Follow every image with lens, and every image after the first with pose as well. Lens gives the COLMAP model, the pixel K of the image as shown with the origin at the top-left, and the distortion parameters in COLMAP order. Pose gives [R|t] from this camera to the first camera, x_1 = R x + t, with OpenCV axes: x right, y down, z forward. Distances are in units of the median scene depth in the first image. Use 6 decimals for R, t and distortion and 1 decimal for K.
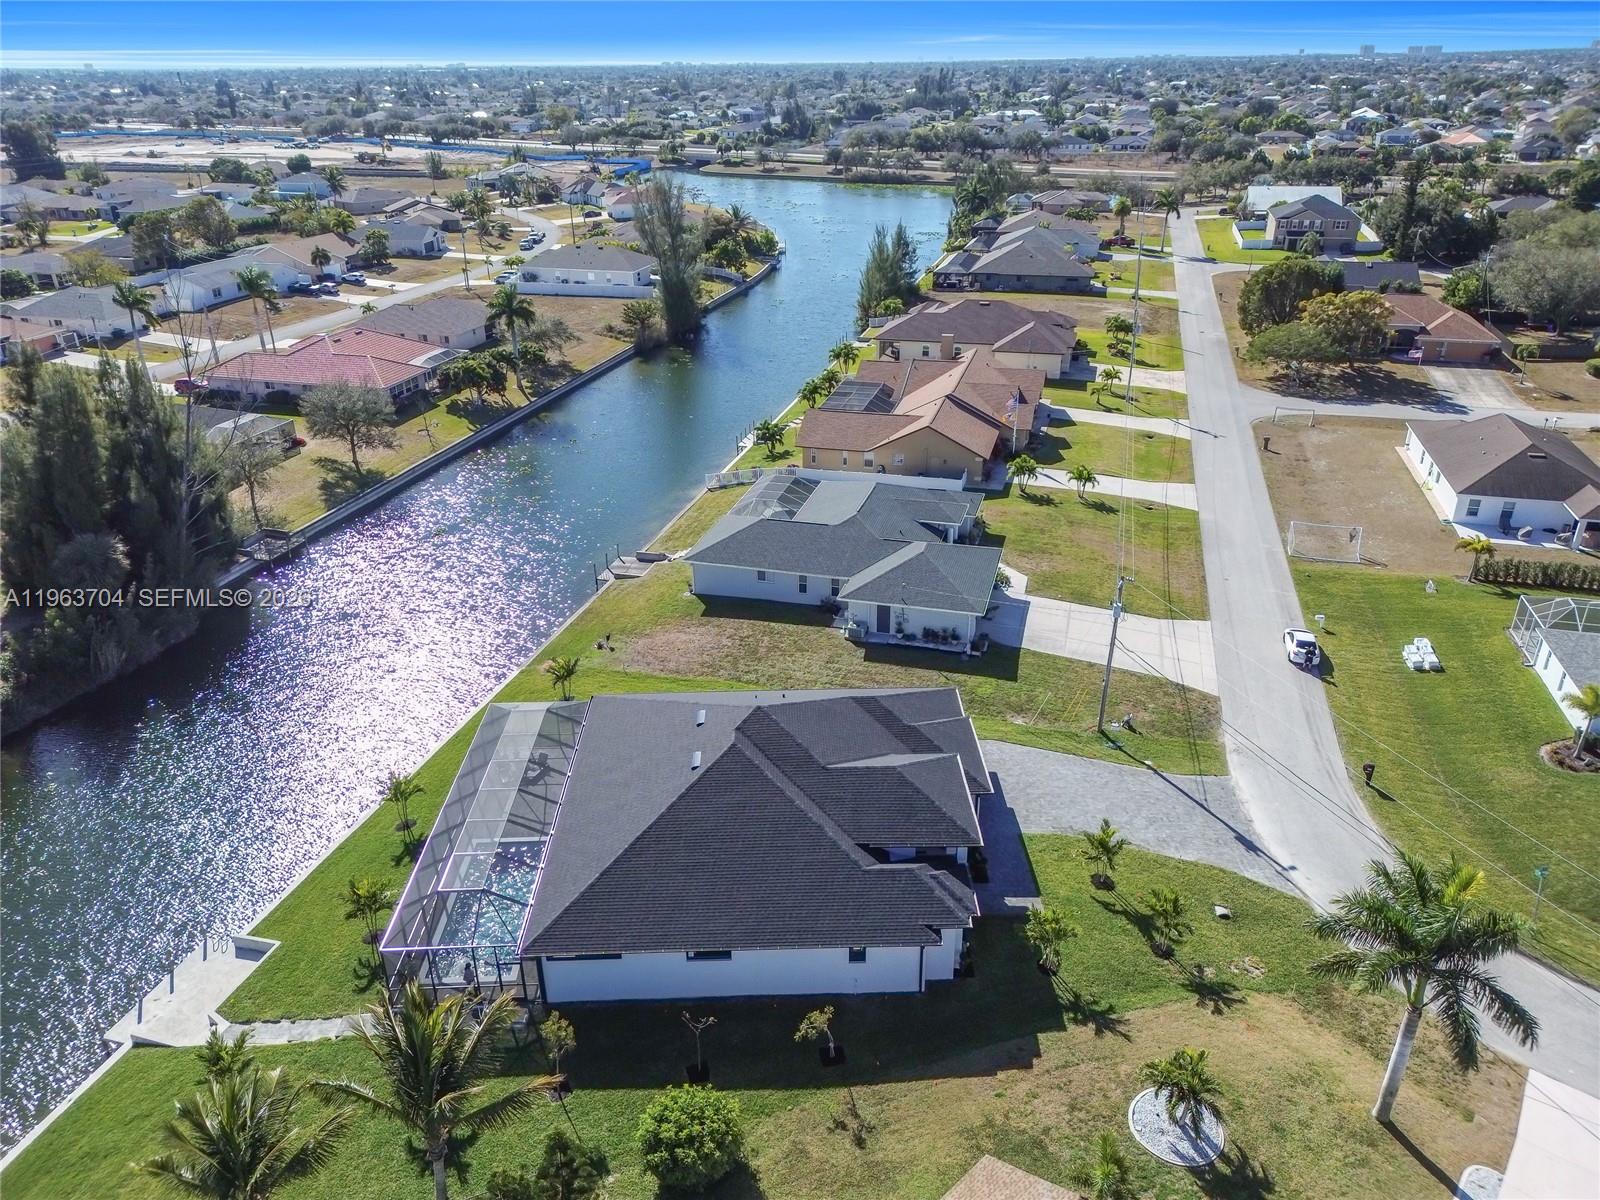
lens RADIAL K [[1115.7, 0, 800.0], [0, 1115.7, 600.0], [0, 0, 1]] dist [0.080517, -0.082503]
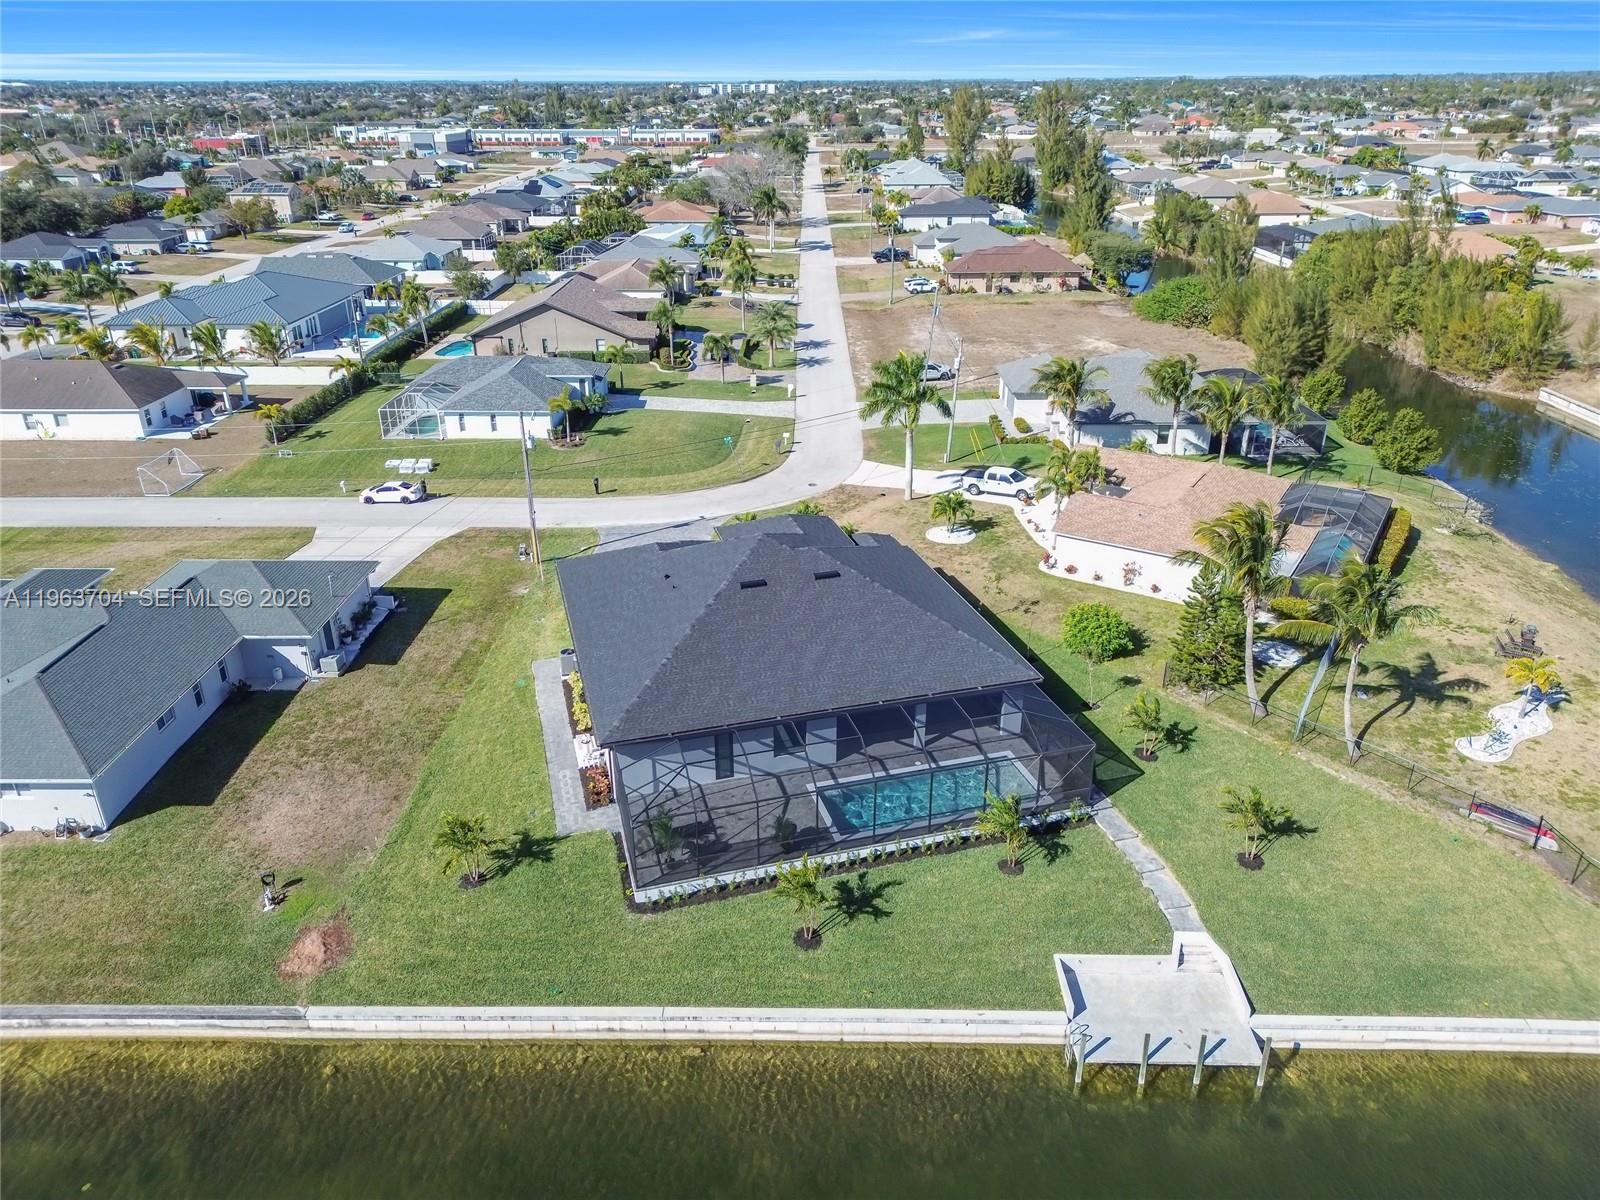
lens RADIAL K [[1115.7, 0, 800.0], [0, 1115.7, 600.0], [0, 0, 1]] dist [0.080517, -0.082503]
pose [[-0.256942, -0.395106, 0.881970, -0.707204], [0.423098, 0.774515, 0.470228, -0.238027], [-0.868889, 0.493982, -0.031837, 0.736554]]
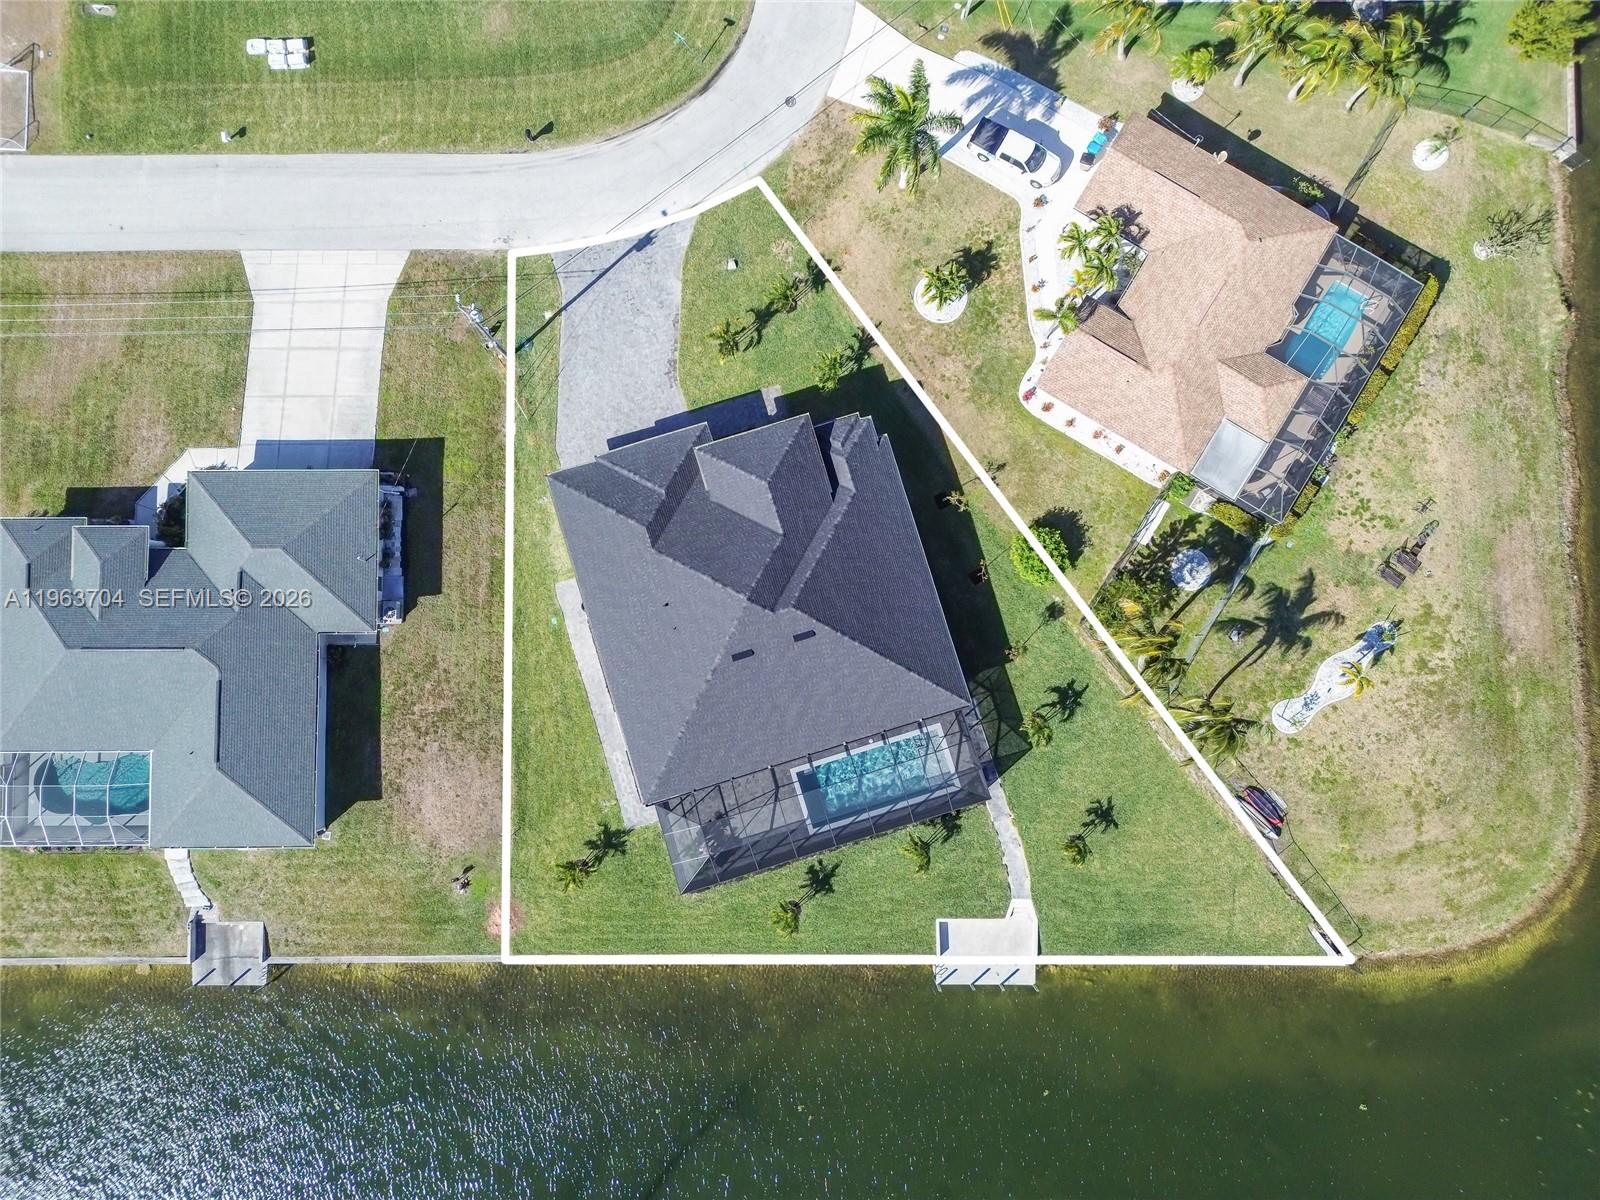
lens RADIAL K [[1115.7, 0, 800.0], [0, 1115.7, 600.0], [0, 0, 1]] dist [0.080517, -0.082503]
pose [[-0.272176, -0.960361, 0.060229, -0.088000], [0.425055, -0.063839, 0.902913, -0.674590], [-0.863278, 0.271352, 0.425582, 0.320762]]
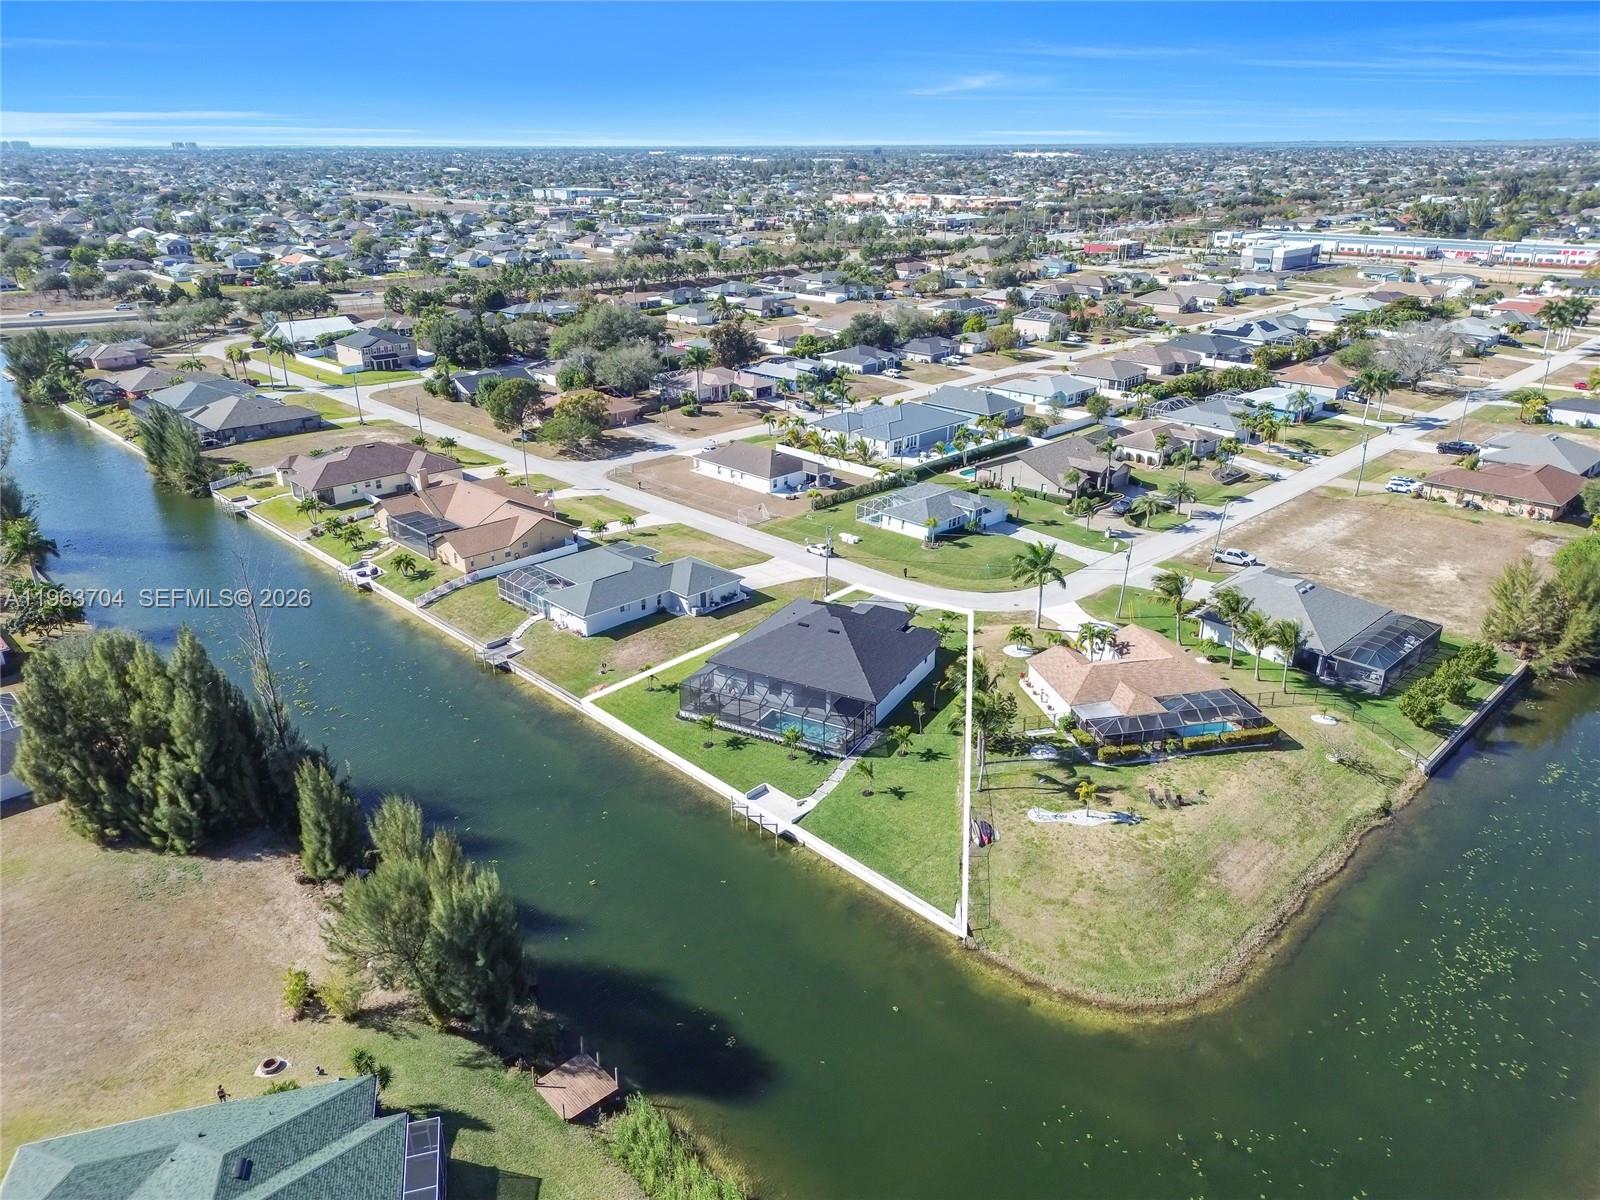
lens RADIAL K [[1115.7, 0, 800.0], [0, 1115.7, 600.0], [0, 0, 1]] dist [0.080517, -0.082503]
pose [[0.502661, -0.318805, 0.803552, -1.362249], [0.370333, 0.919318, 0.133074, -0.174885], [-0.781144, 0.230691, 0.580169, -0.211303]]
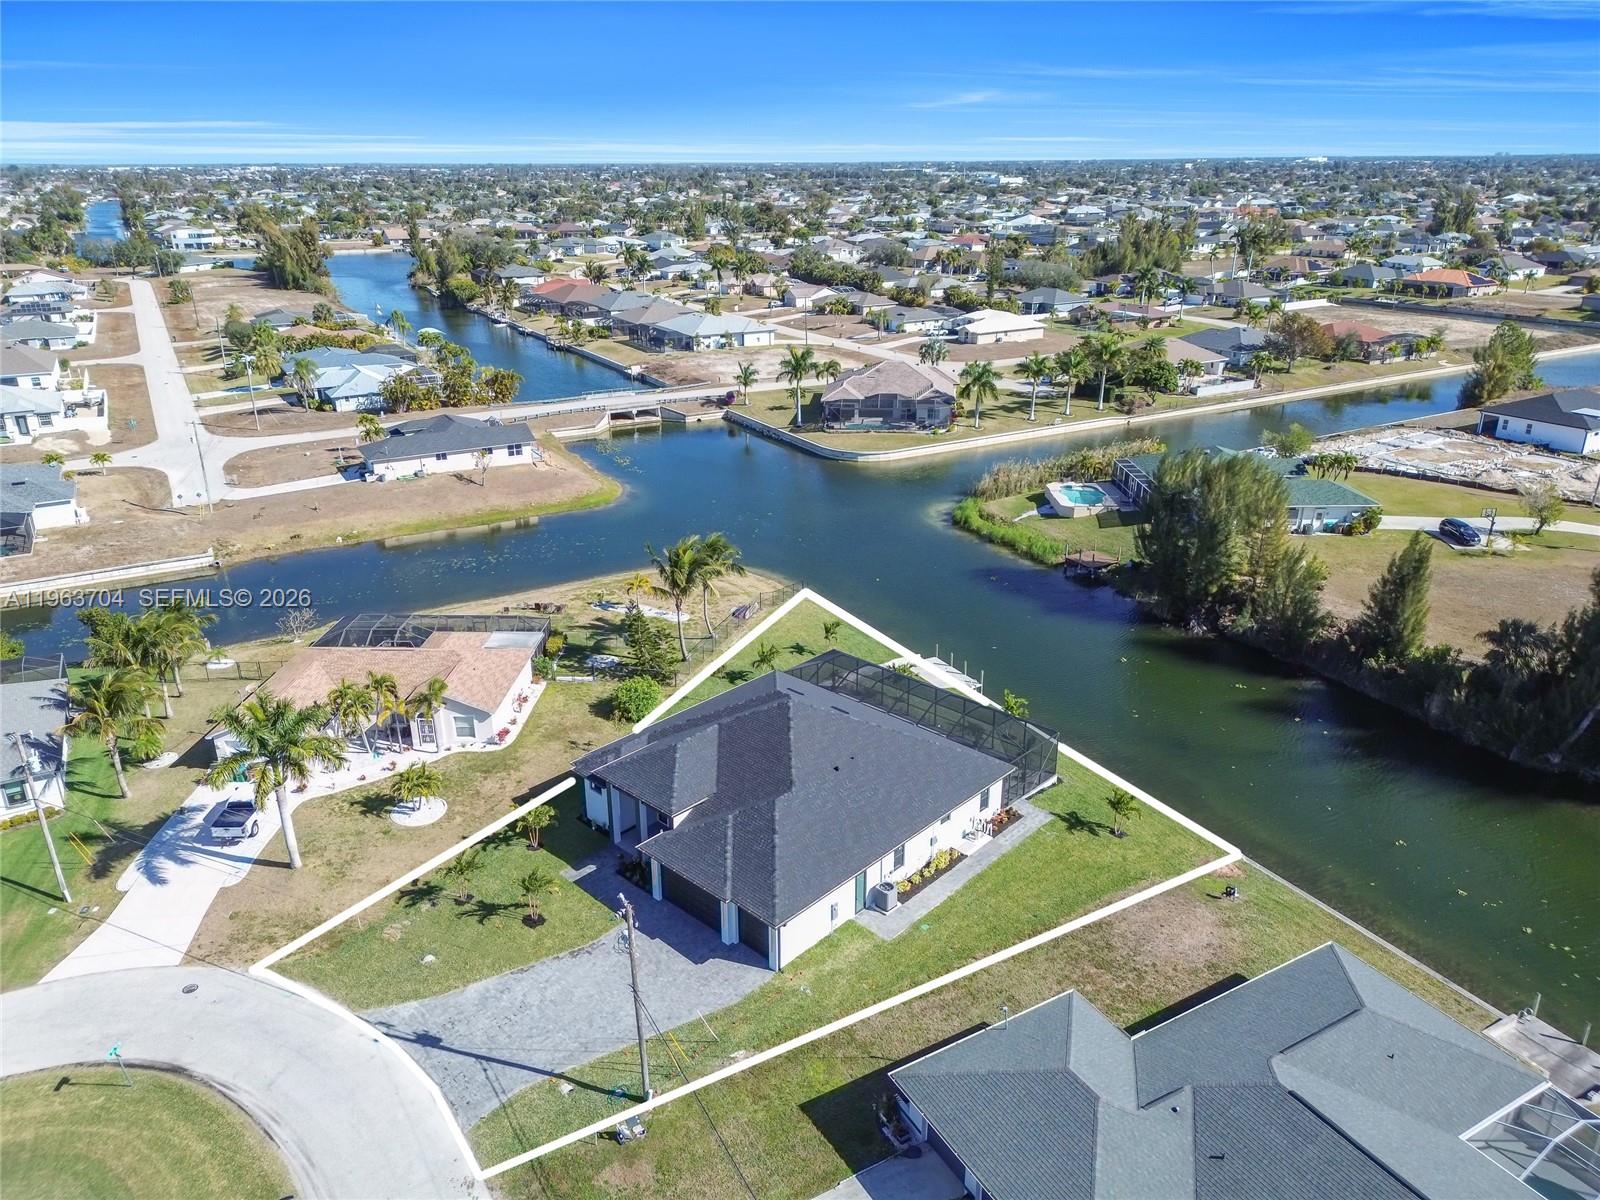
lens RADIAL K [[1115.7, 0, 800.0], [0, 1115.7, 600.0], [0, 0, 1]] dist [0.080517, -0.082503]
pose [[-0.704368, 0.271659, -0.655795, 0.524484], [-0.295921, 0.727380, 0.619152, -0.537297], [0.645210, 0.630174, -0.431954, 1.047712]]
